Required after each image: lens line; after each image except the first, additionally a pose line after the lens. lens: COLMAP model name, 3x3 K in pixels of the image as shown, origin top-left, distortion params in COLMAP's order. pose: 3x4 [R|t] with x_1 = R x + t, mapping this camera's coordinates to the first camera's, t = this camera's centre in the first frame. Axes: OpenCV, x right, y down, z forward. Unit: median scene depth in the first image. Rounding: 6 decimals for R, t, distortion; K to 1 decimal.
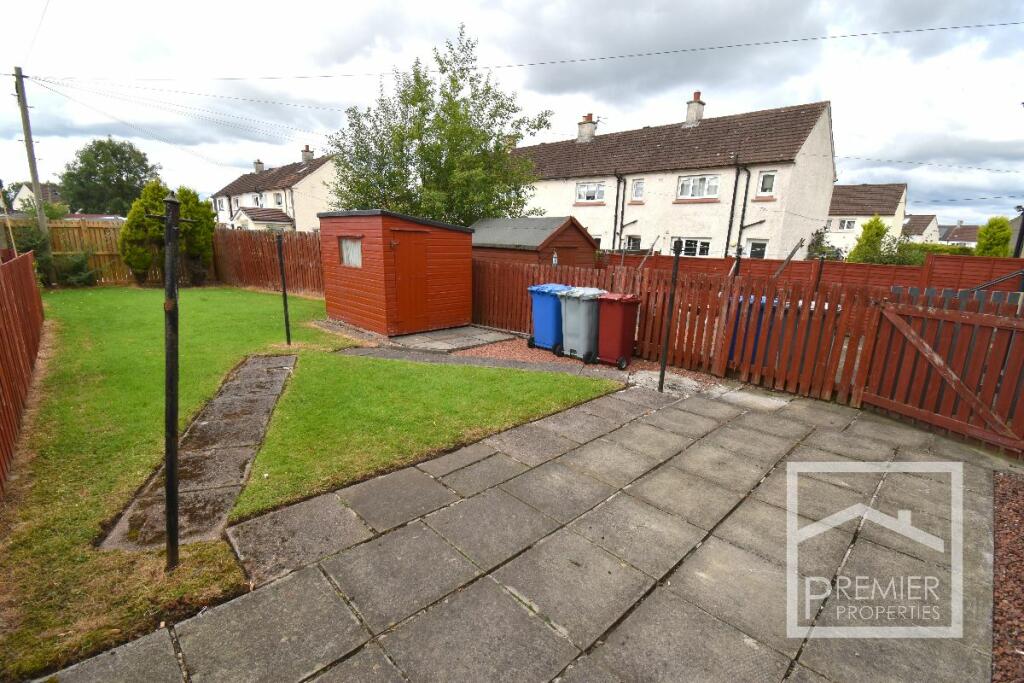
lens RADIAL K [[463.1, 0, 512.9], [0, 463.1, 357.4], [0, 0, 1]] dist [0.000085, -0.000567]
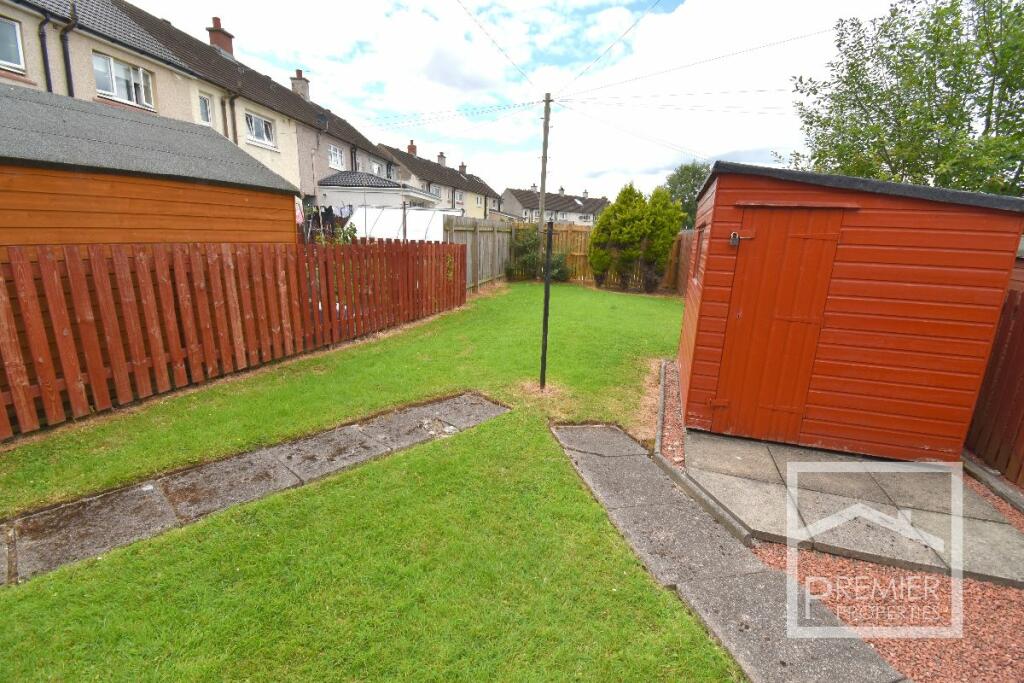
lens RADIAL K [[463.1, 0, 512.9], [0, 463.1, 357.4], [0, 0, 1]] dist [0.000085, -0.000567]
pose [[0.473481, 0.218949, -0.853157, 0.044562], [-0.244957, 0.963133, 0.111227, -0.122834], [0.846056, 0.156323, 0.509658, 0.573769]]
